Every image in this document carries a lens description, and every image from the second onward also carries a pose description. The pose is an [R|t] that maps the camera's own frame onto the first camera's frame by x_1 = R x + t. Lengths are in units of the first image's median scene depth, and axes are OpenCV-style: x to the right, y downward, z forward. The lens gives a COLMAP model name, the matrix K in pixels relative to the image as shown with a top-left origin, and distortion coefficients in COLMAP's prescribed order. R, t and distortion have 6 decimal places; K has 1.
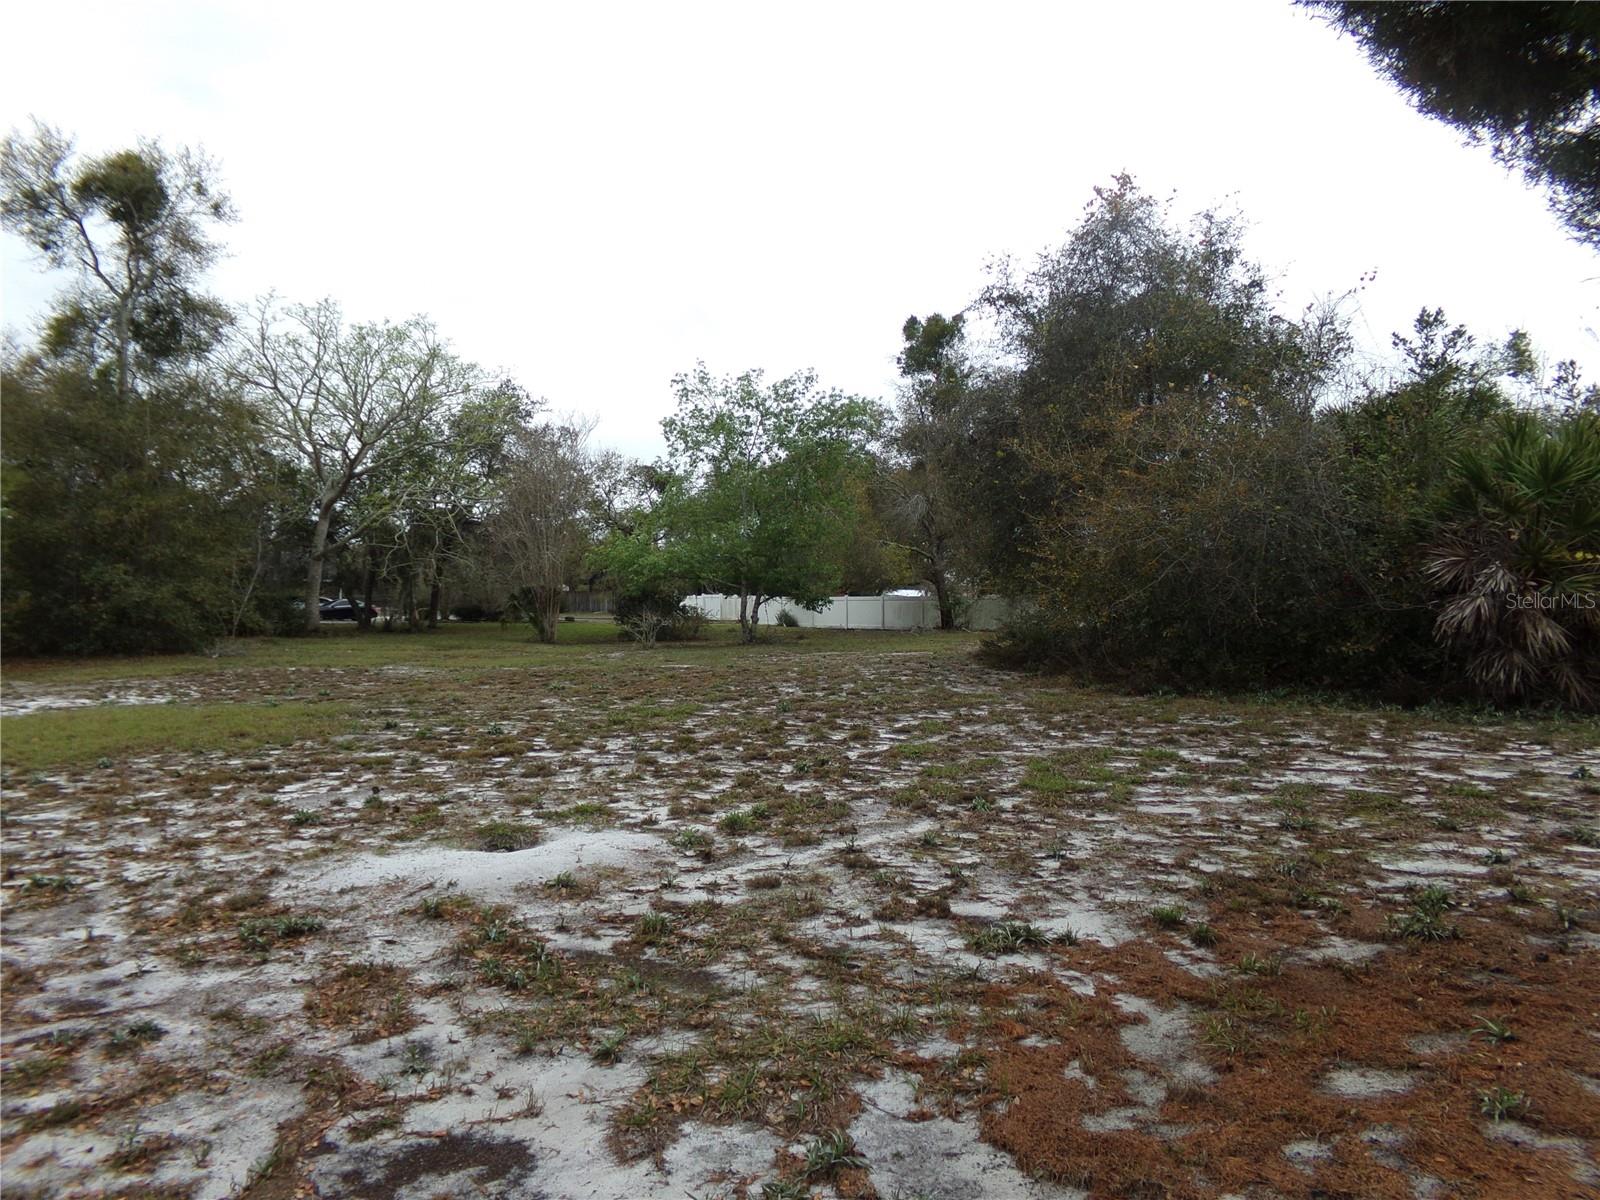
lens RADIAL K [[1062.8, 0, 802.1], [0, 1062.8, 609.5], [0, 0, 1]] dist [-0.039512, 0.026788]
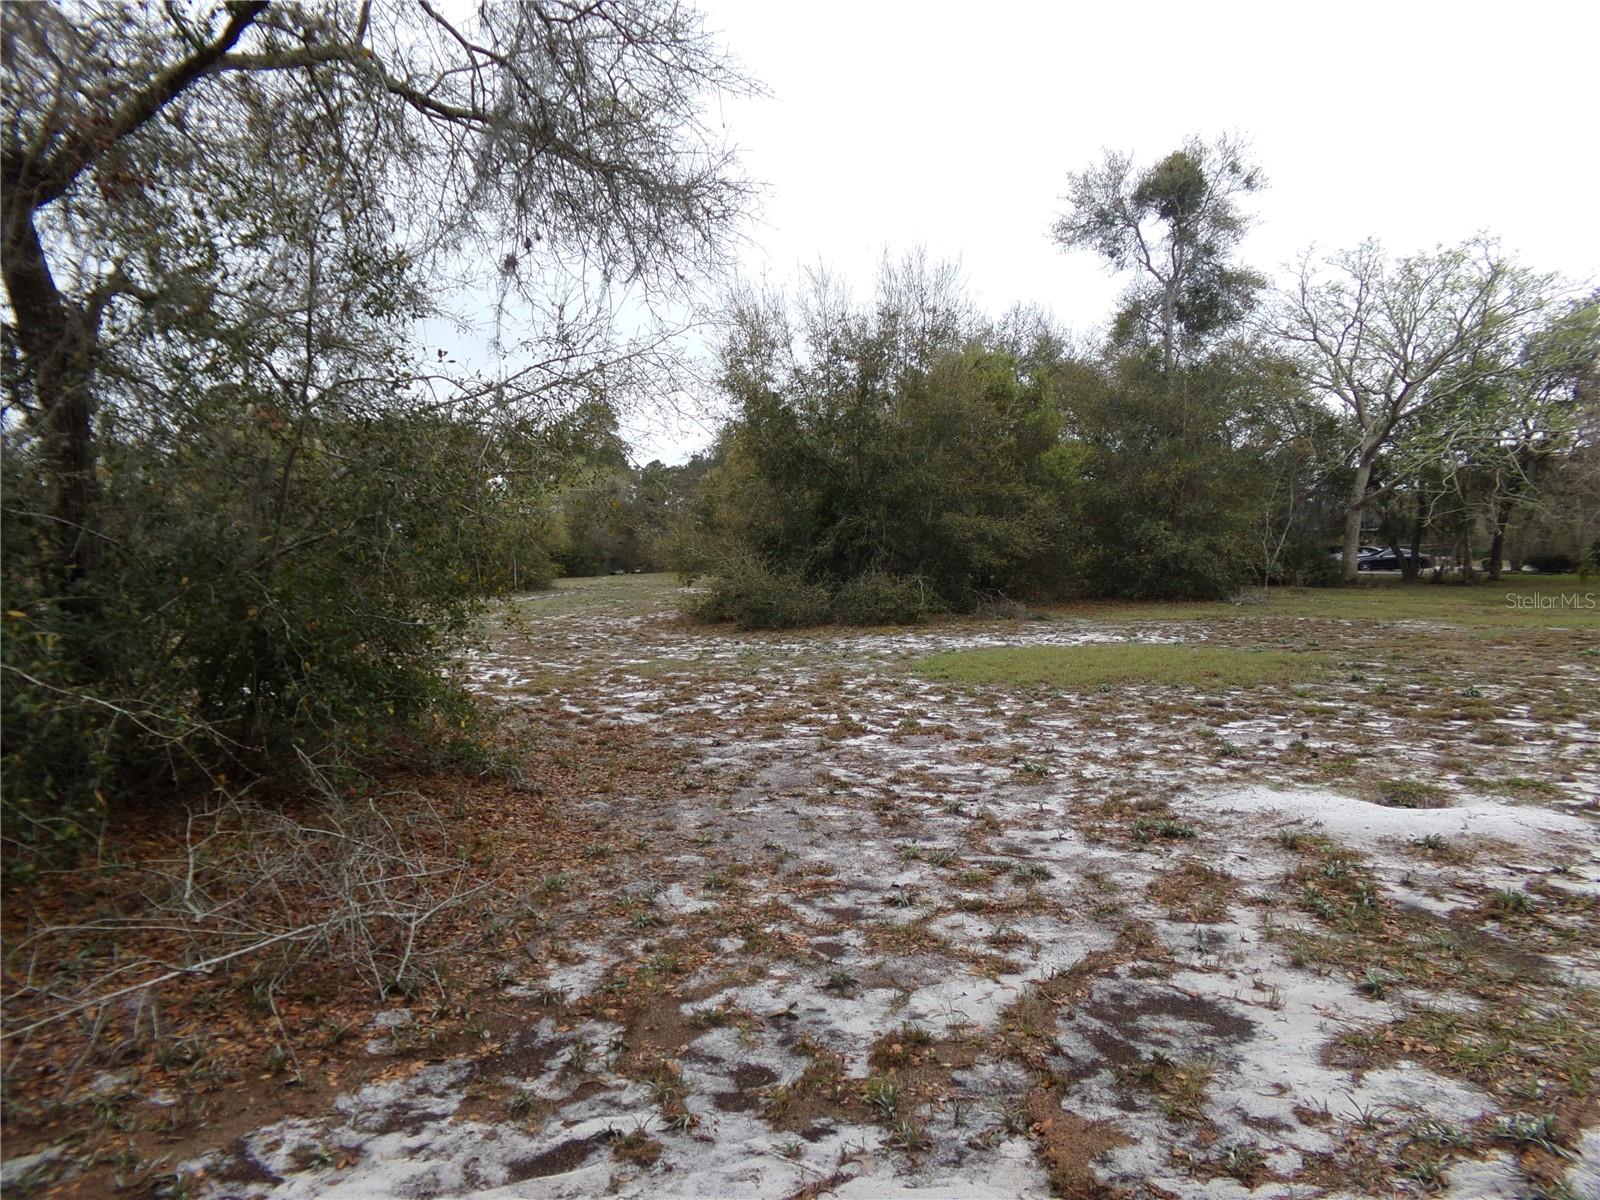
lens RADIAL K [[1062.8, 0, 801.9], [0, 1062.8, 589.3], [0, 0, 1]] dist [-0.039512, 0.026788]
pose [[0.603712, 0.020885, -0.796929, 0.118084], [0.002101, 0.999612, 0.027788, -0.005751], [0.797199, -0.018451, 0.603434, -0.037623]]
